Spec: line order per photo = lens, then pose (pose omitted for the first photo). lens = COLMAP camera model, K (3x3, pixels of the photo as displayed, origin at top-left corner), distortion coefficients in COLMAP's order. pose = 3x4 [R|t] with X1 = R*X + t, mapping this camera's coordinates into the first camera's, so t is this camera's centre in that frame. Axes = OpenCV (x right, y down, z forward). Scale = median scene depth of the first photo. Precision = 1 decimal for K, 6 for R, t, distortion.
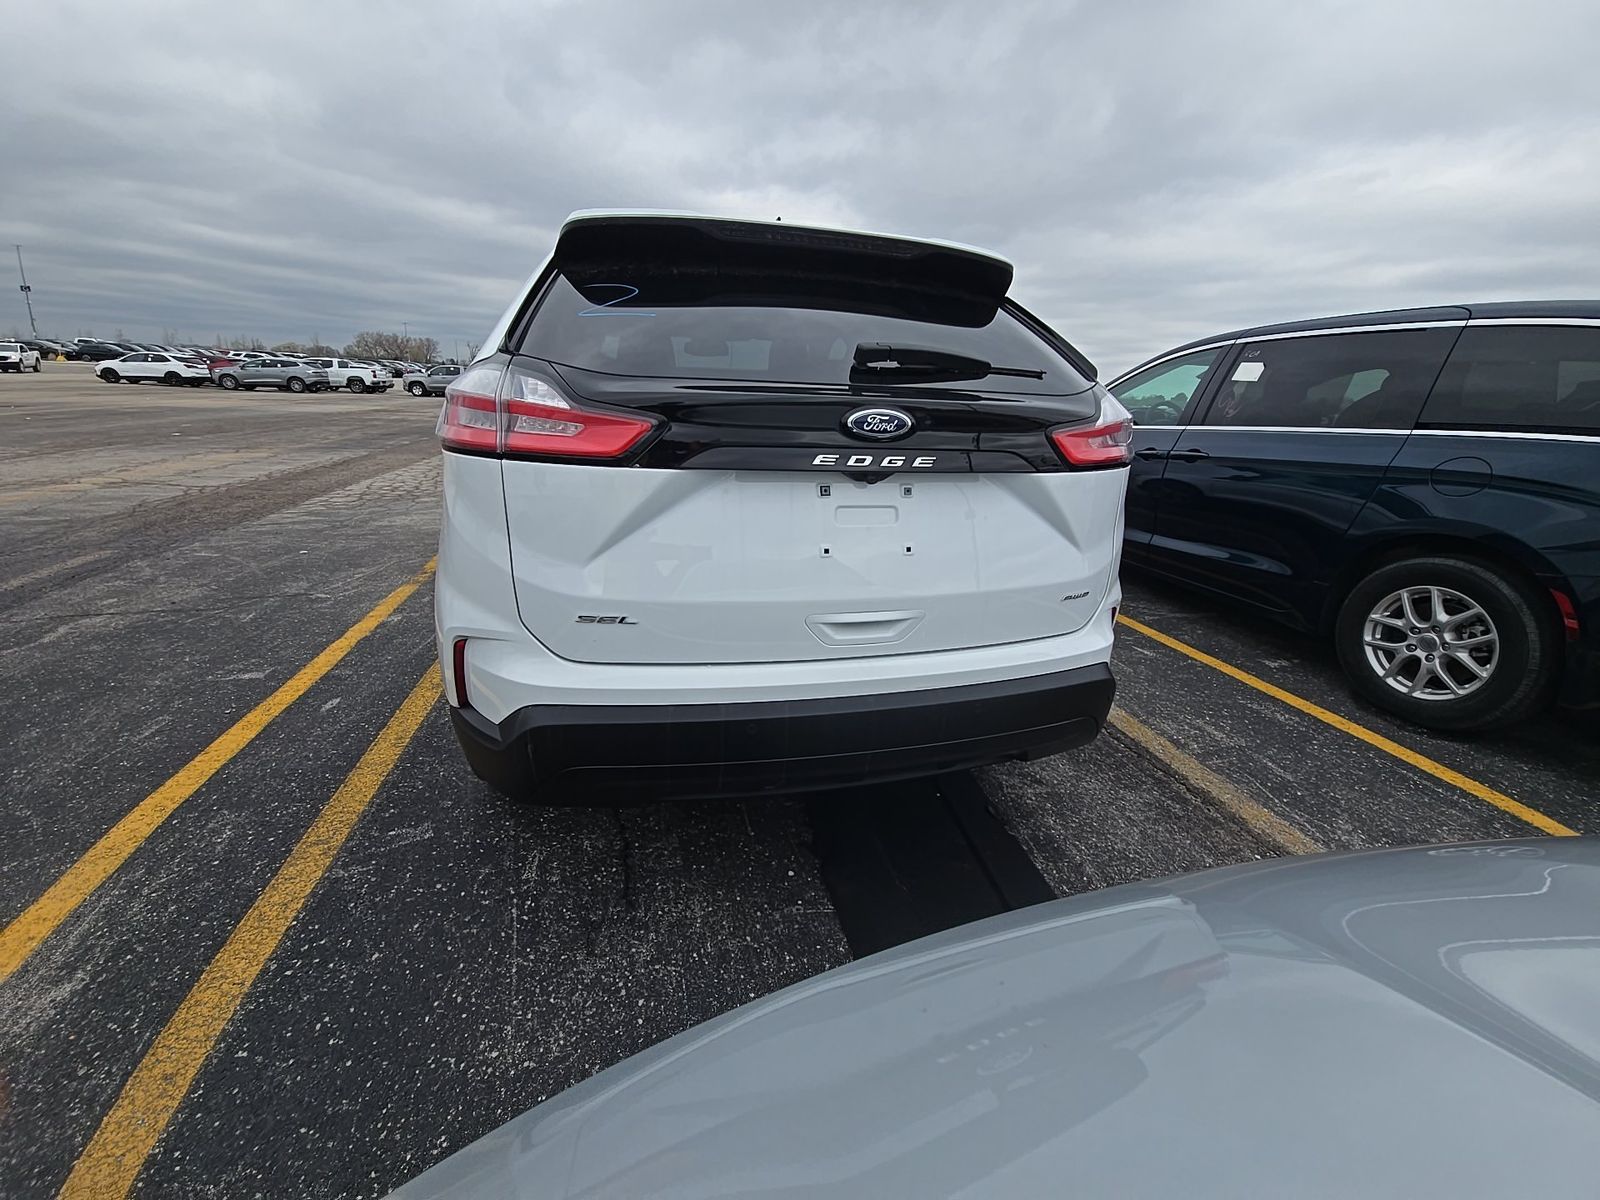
lens RADIAL K [[648.2, 0, 793.2], [0, 648.2, 593.8], [0, 0, 1]] dist [0.004516, -0.000337]
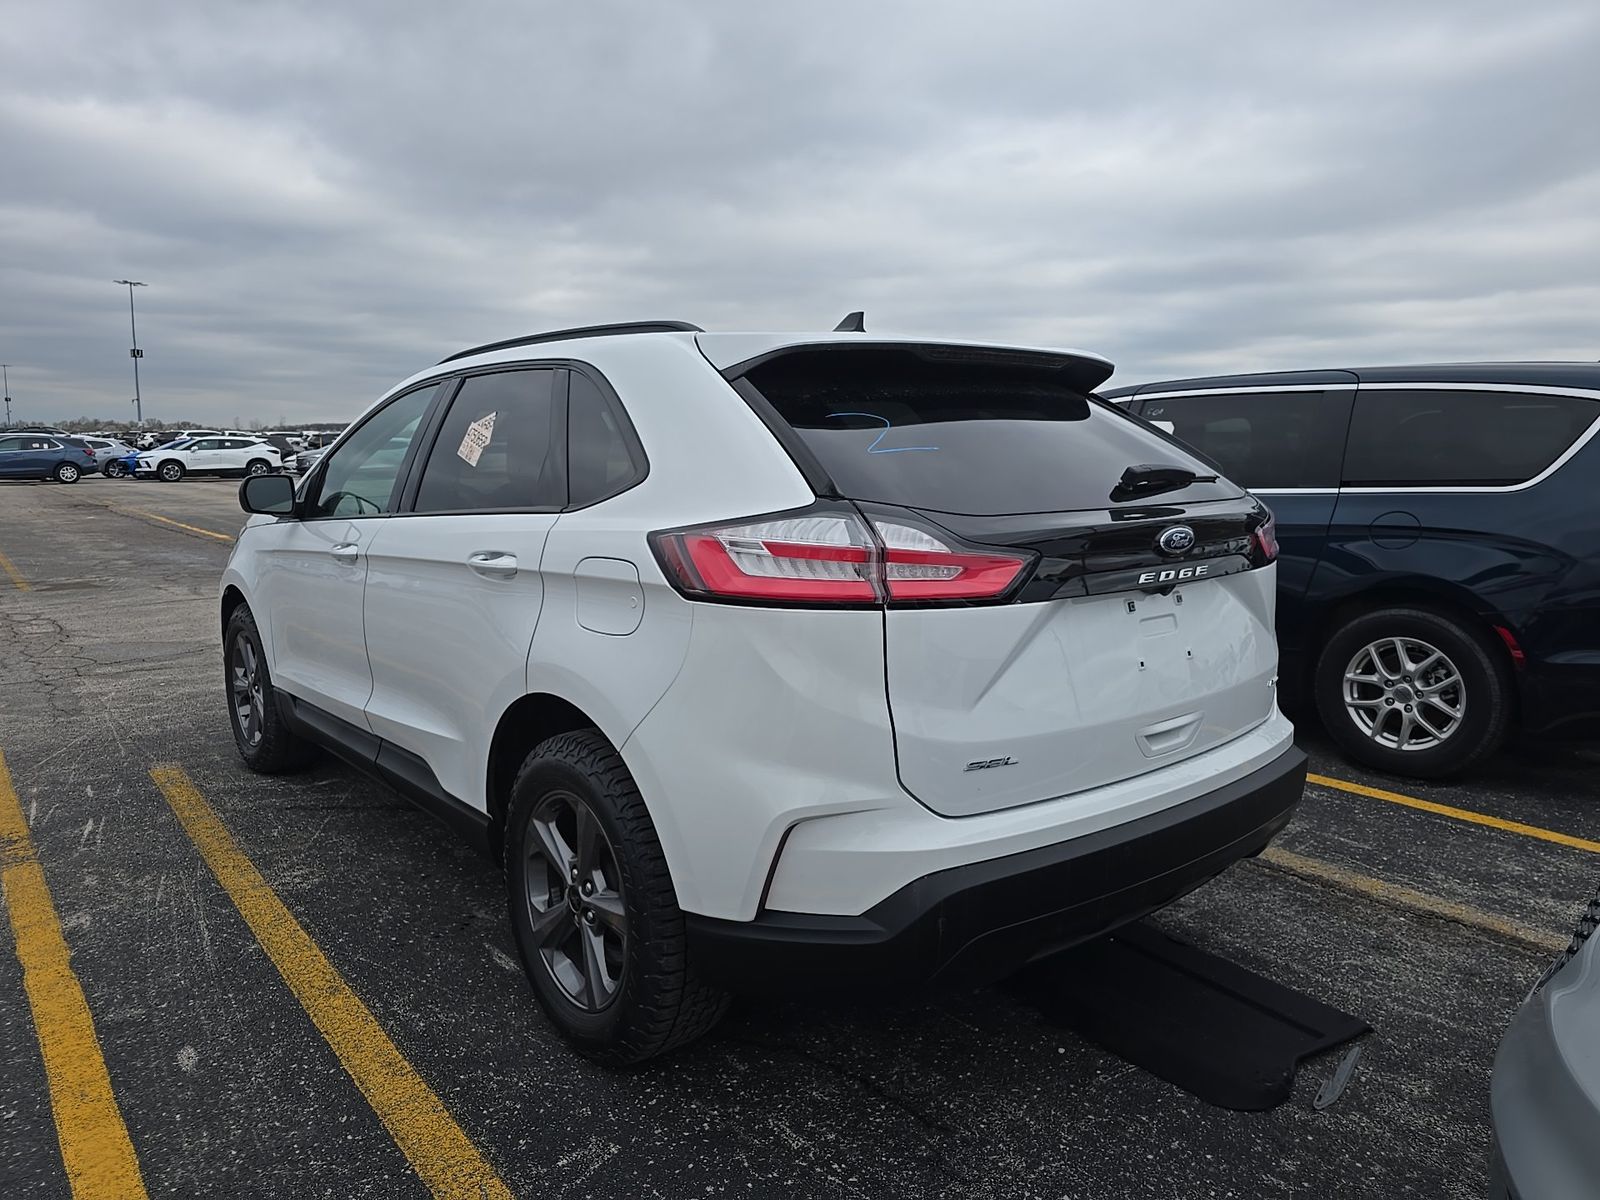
lens RADIAL K [[1071.4, 0, 800.0], [0, 1071.4, 600.0], [0, 0, 1]] dist [0.063056, -0.056854]
pose [[0.903145, -0.104308, 0.416471, -0.577426], [0.165766, 0.979537, -0.114142, -0.030602], [-0.396043, 0.172124, 0.901955, -0.173584]]
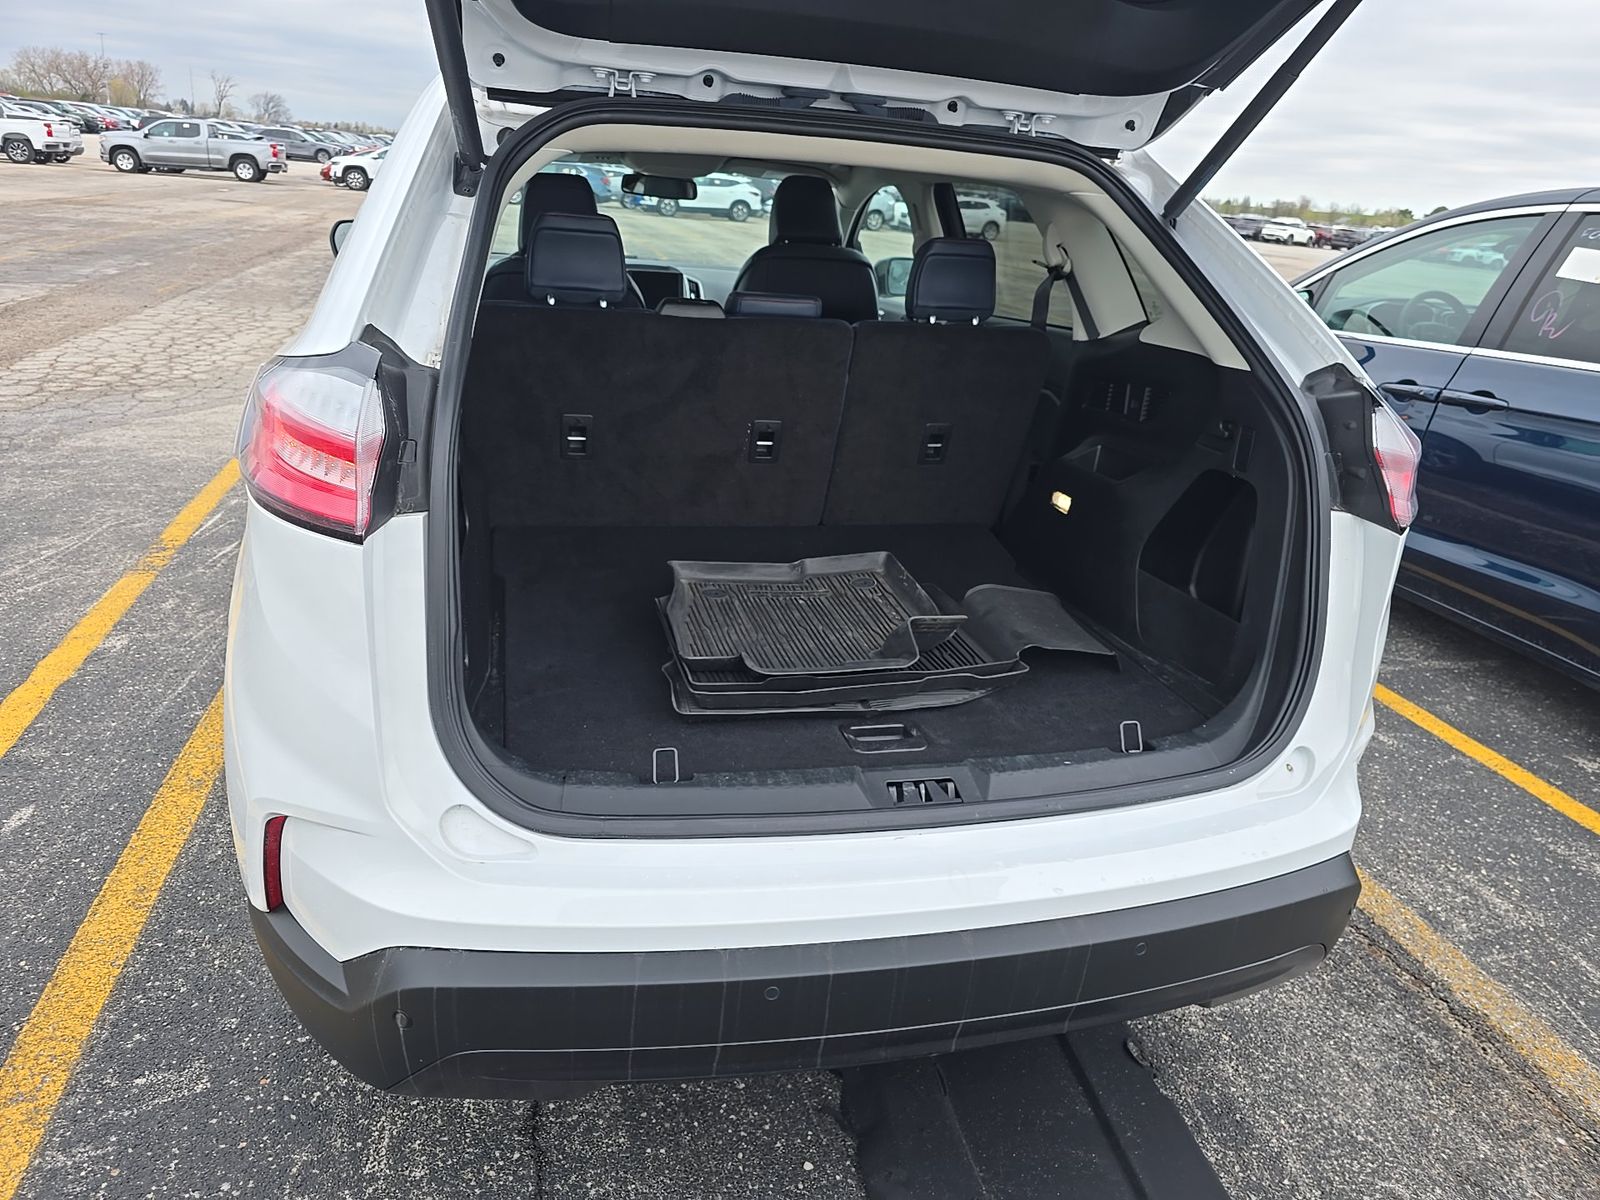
lens RADIAL K [[1081.2, 0, 791.5], [0, 1081.2, 605.3], [0, 0, 1]] dist [0.057690, -0.050147]
pose [[0.999324, 0.030567, 0.020448, -0.038078], [-0.031796, 0.997521, 0.062780, -0.107331], [-0.018479, -0.063388, 0.997818, 0.006278]]
